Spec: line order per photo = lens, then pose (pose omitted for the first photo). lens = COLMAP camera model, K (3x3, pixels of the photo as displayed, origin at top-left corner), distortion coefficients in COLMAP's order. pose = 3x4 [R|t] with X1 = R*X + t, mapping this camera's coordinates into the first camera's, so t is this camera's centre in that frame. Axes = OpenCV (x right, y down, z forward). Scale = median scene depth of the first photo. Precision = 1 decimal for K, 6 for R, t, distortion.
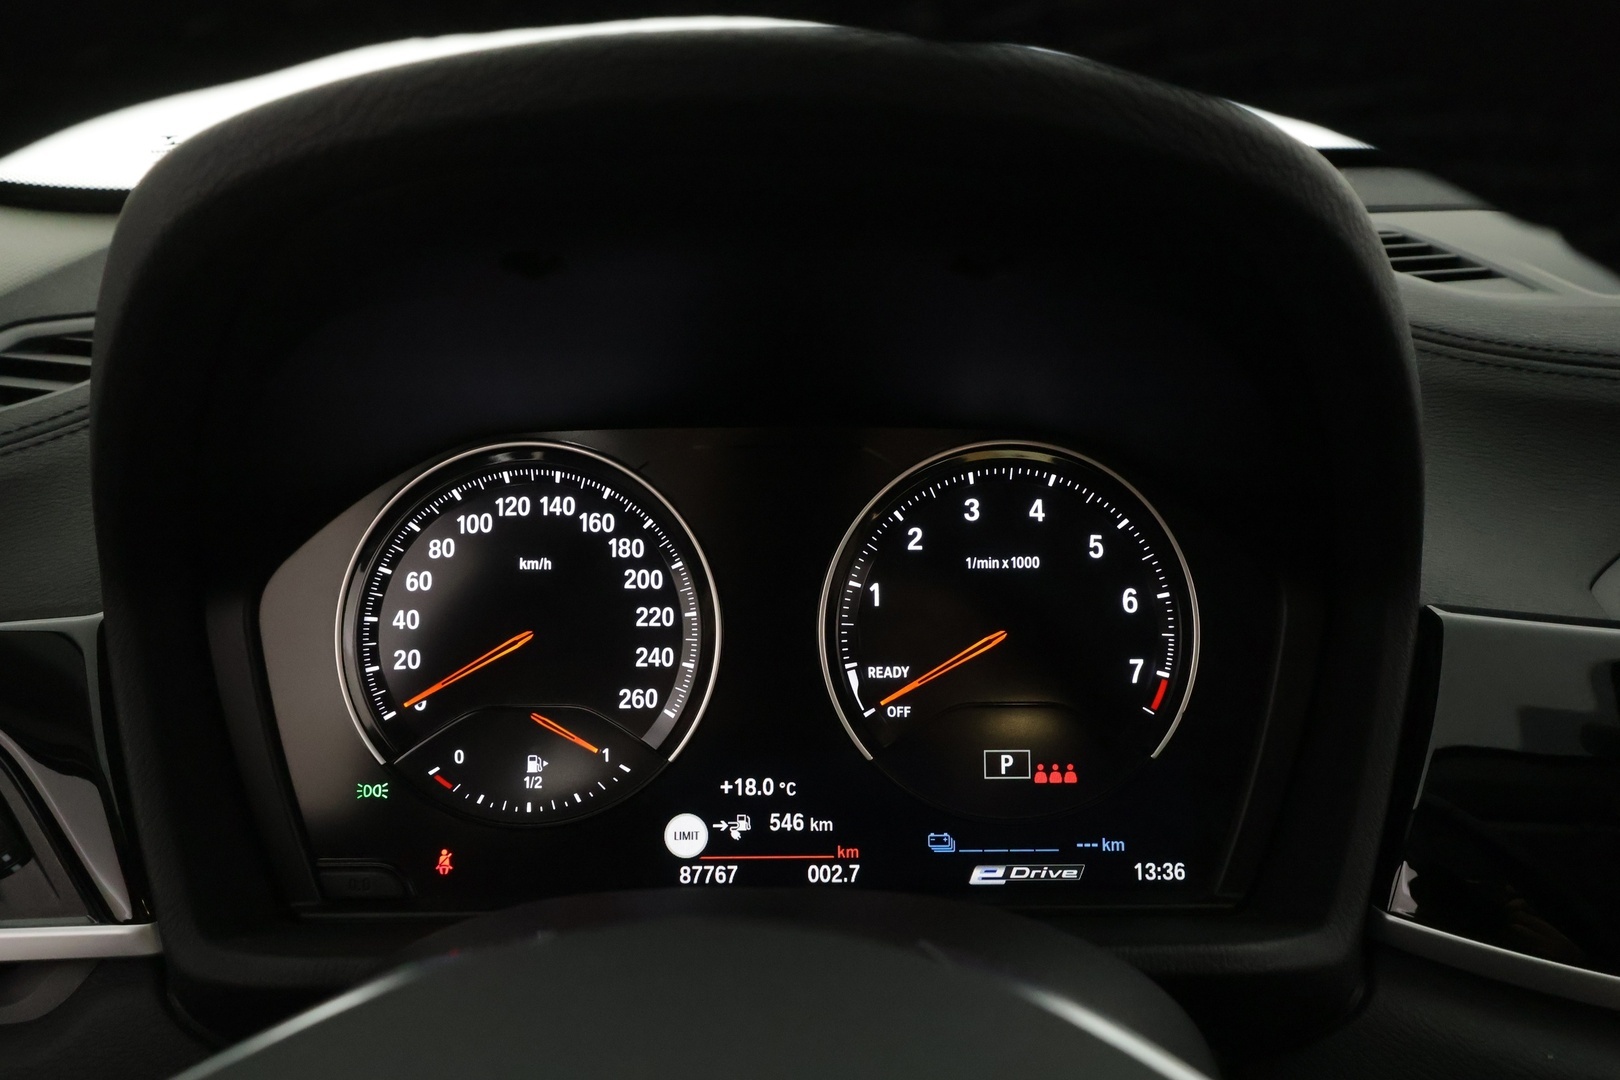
lens RADIAL K [[1217.9, 0, 812.4], [0, 1217.9, 548.1], [0, 0, 1]] dist [0.003462, -0.000883]
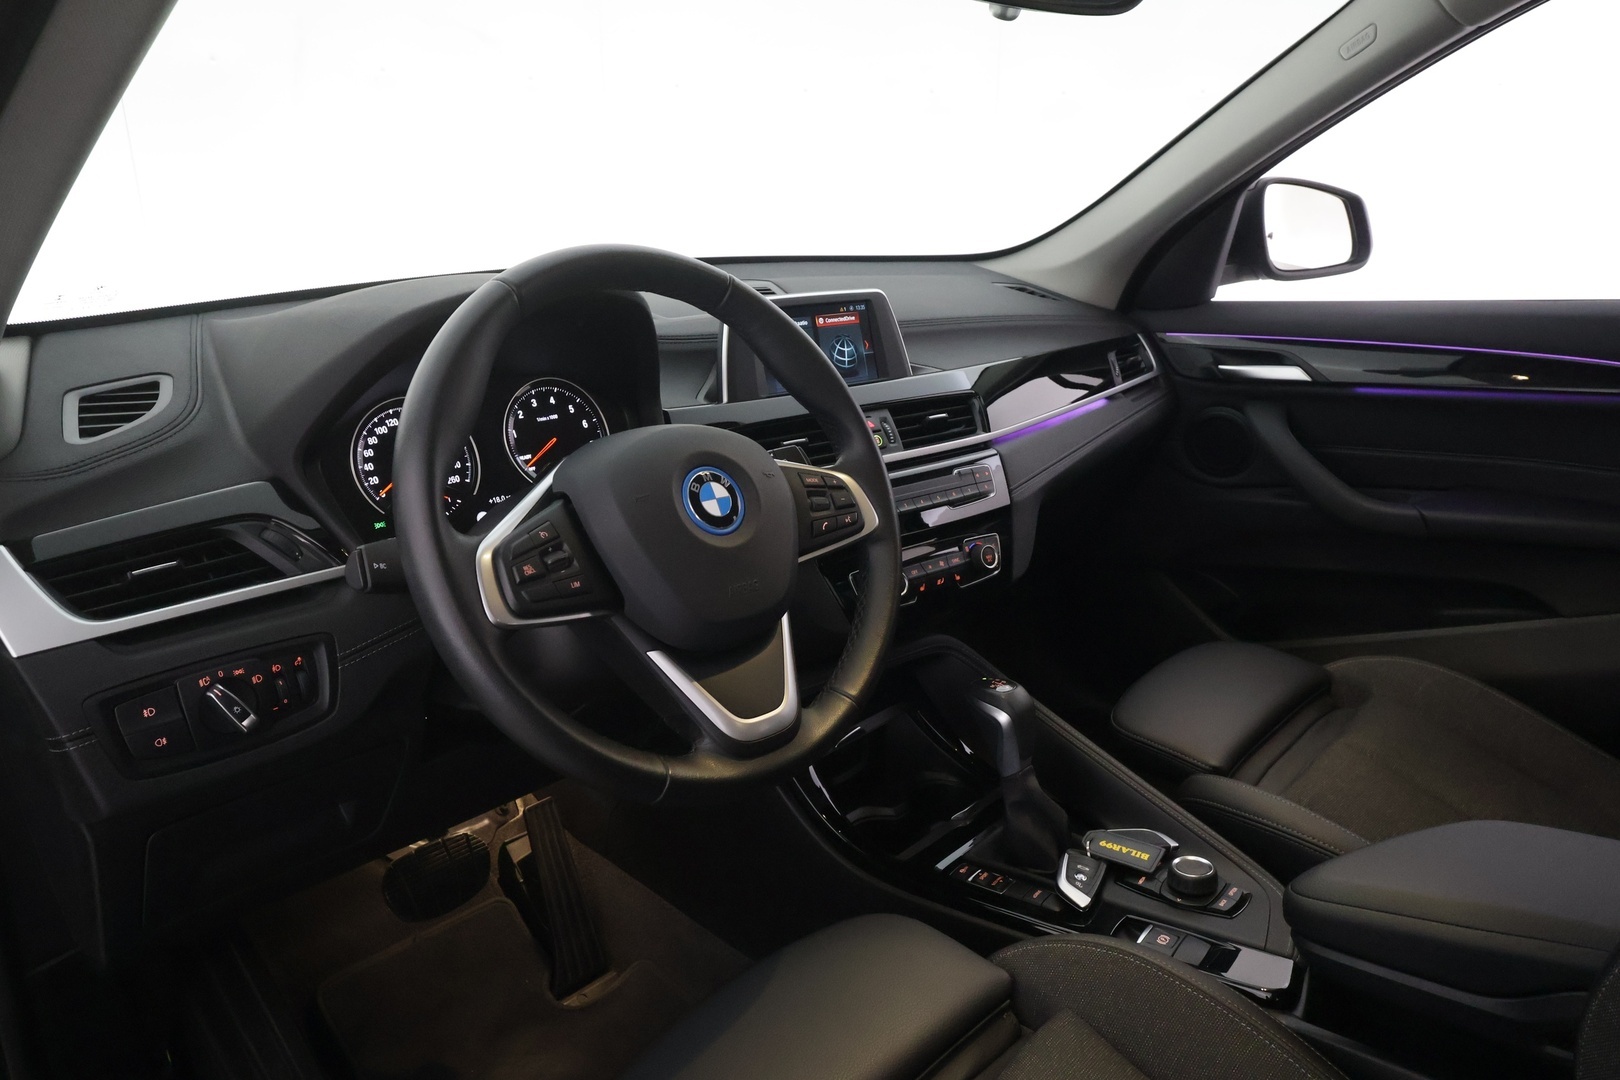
lens RADIAL K [[1073.2, 0, 794.8], [0, 1073.2, 567.0], [0, 0, 1]] dist [-0.000770, 0.000334]
pose [[0.711917, -0.230297, 0.663429, -1.314675], [0.227467, 0.969391, 0.092415, 0.274089], [-0.664405, 0.085116, 0.742510, -1.441544]]
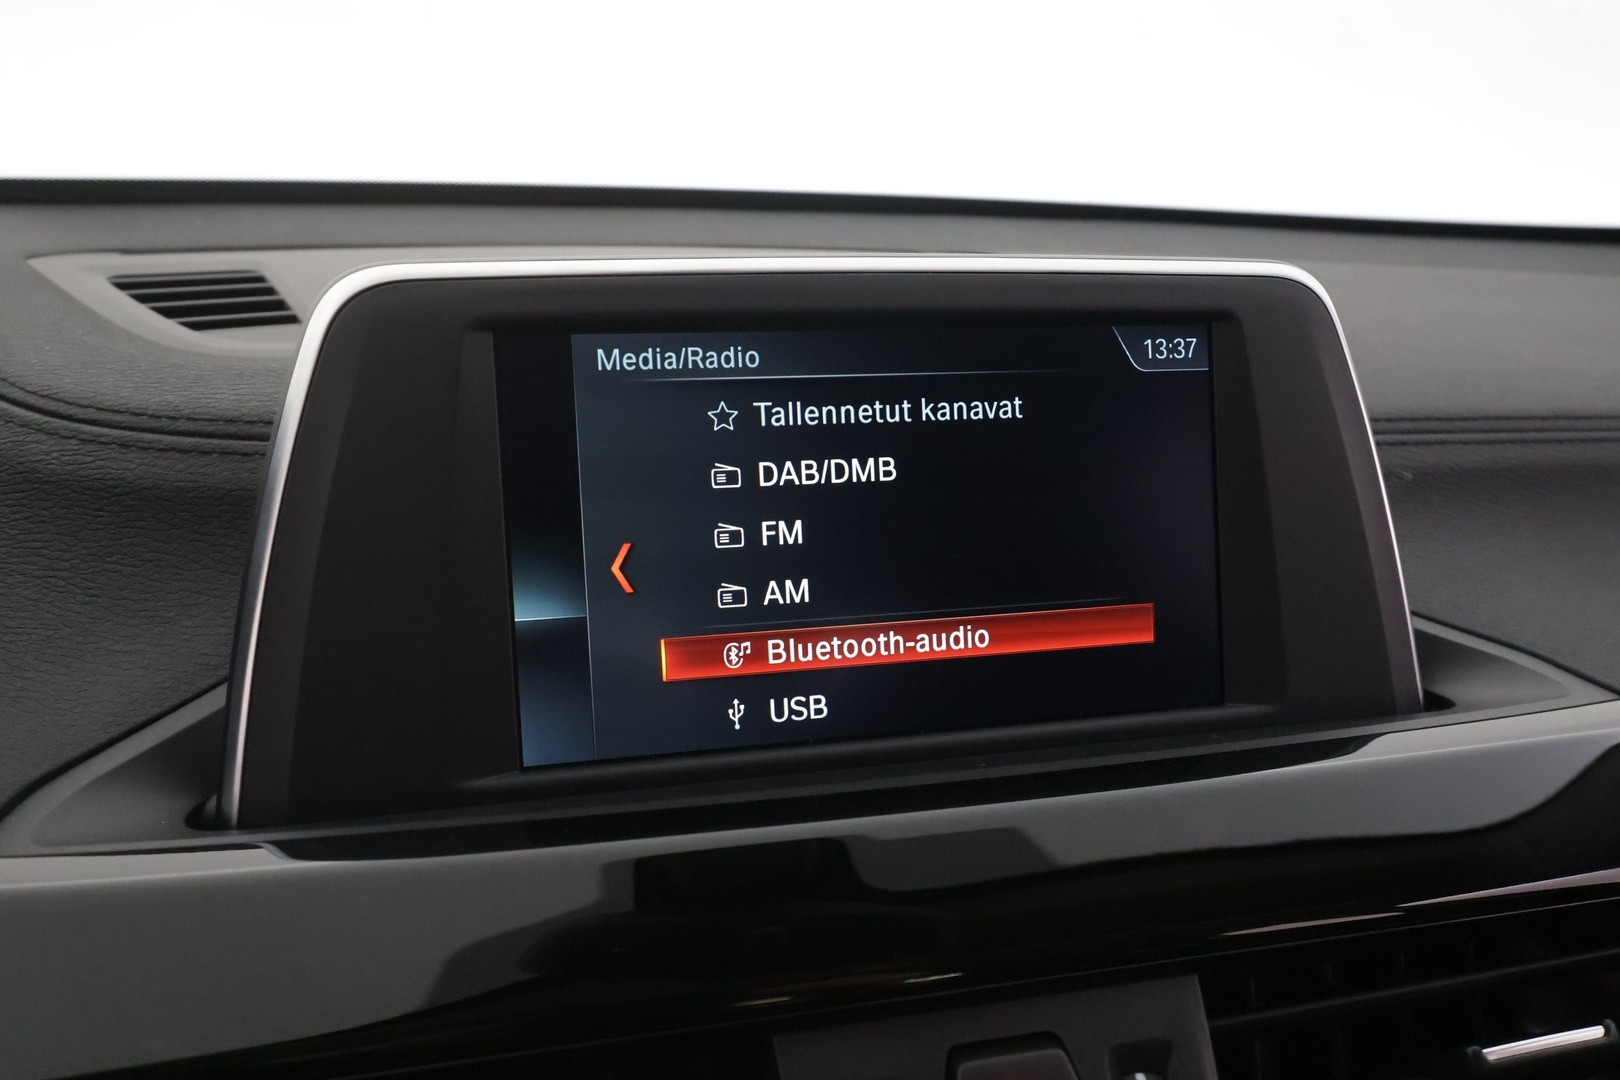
lens RADIAL K [[1073.2, 0, 794.8], [0, 1073.2, 567.0], [0, 0, 1]] dist [-0.000770, 0.000334]
pose [[0.943154, -0.088477, 0.320363, 0.834309], [0.091747, 0.995770, 0.004905, -0.047321], [-0.319442, 0.024766, 0.947282, 0.303758]]
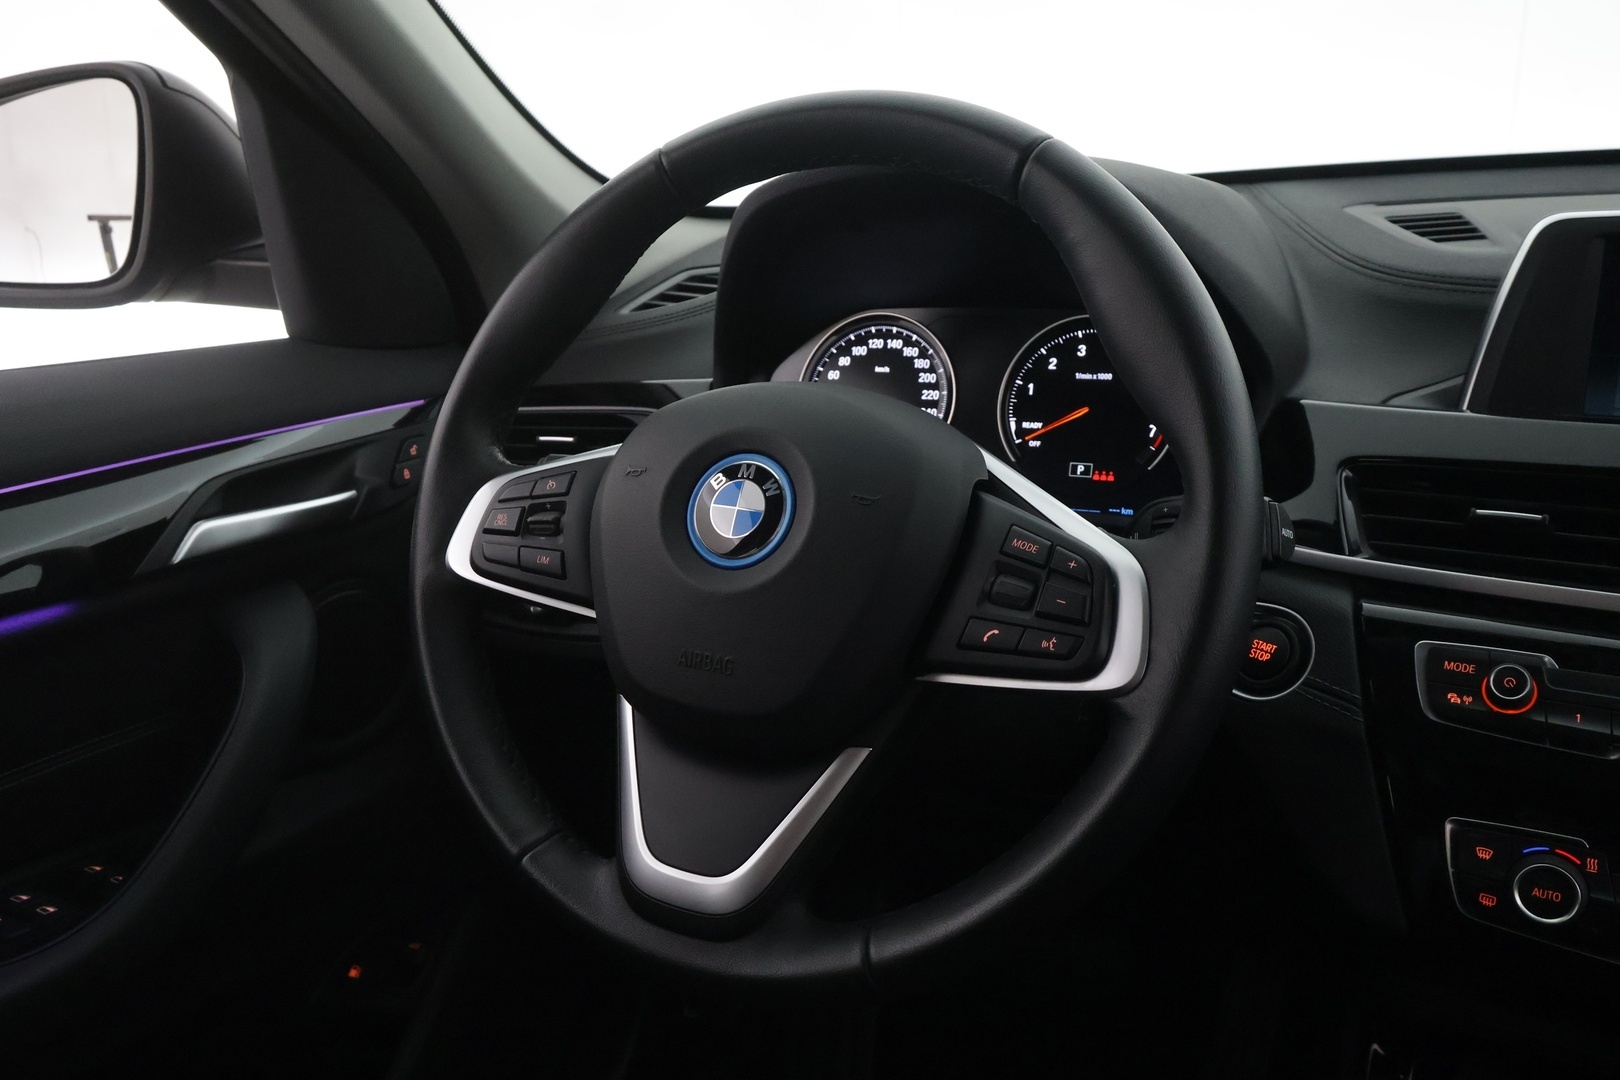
lens RADIAL K [[1217.9, 0, 812.4], [0, 1217.9, 548.1], [0, 0, 1]] dist [0.003462, -0.000883]
pose [[0.903746, 0.091253, -0.418229, 0.620741], [-0.094107, 0.995466, 0.013844, 0.320524], [0.417596, 0.026846, 0.908236, -1.072542]]
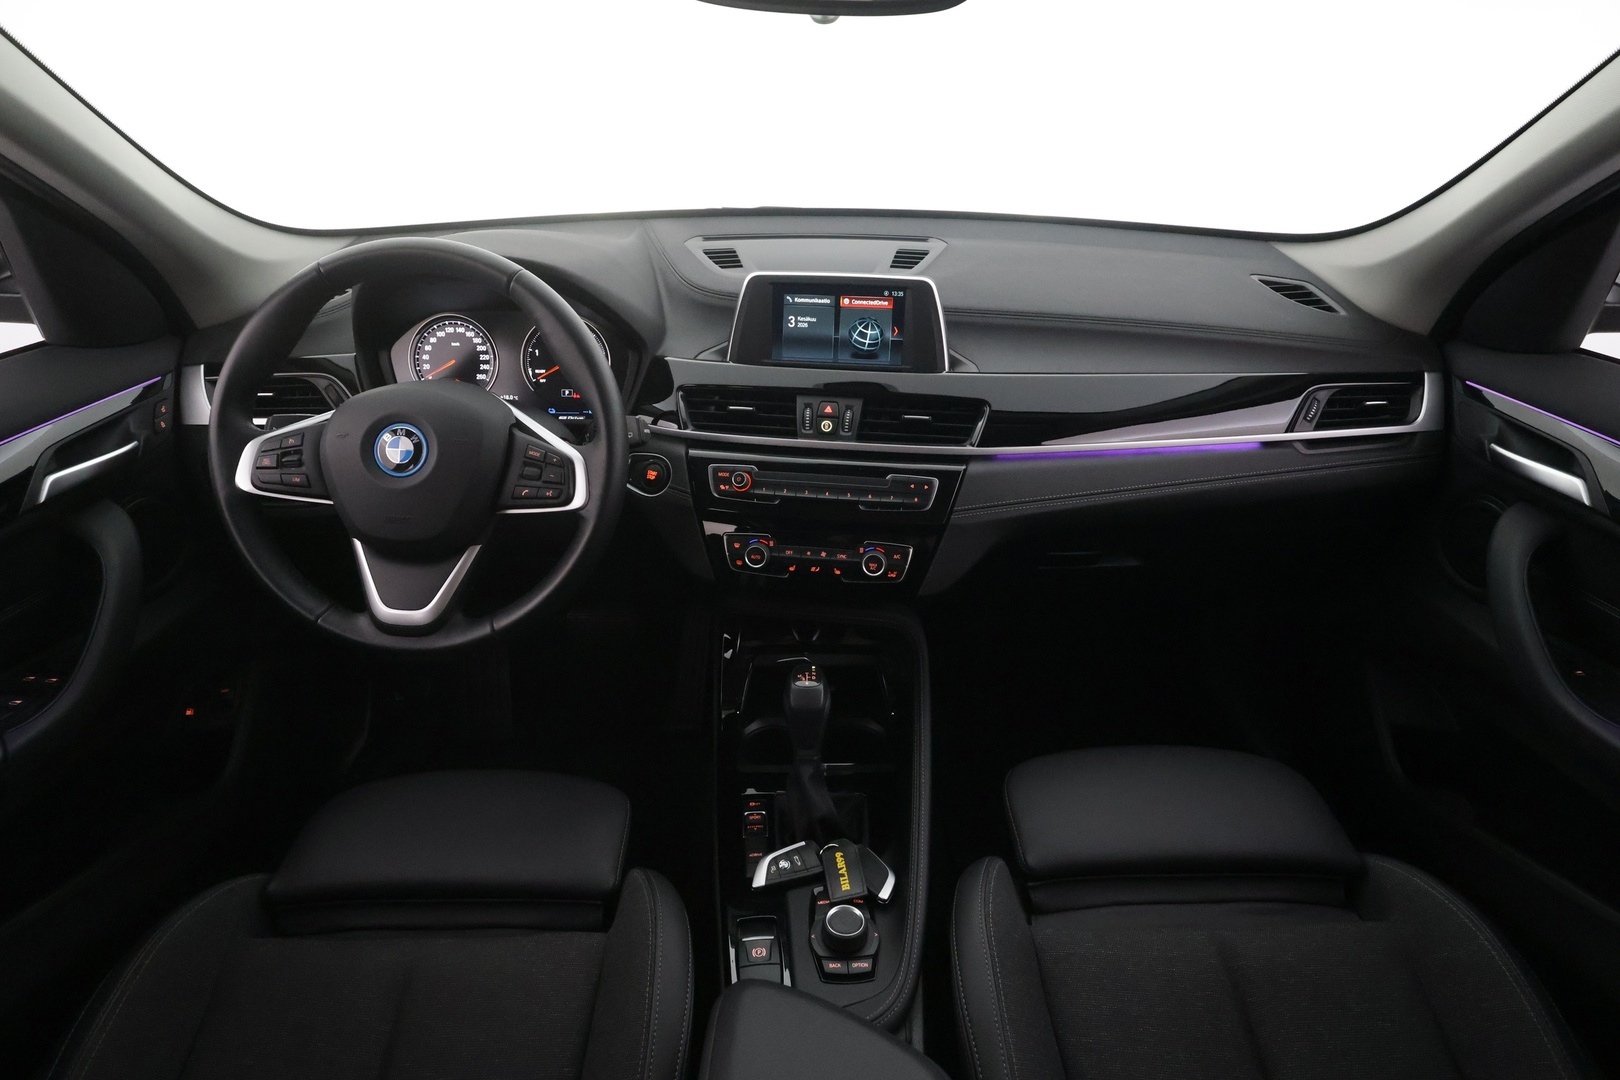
lens RADIAL K [[839.0, 0, 805.8], [0, 839.0, 546.9], [0, 0, 1]] dist [-0.017650, -0.001084]
pose [[0.999896, 0.013460, 0.005181, 0.977521], [-0.014221, 0.979934, 0.198813, 0.108490], [-0.002401, -0.198866, 0.980024, -1.971379]]
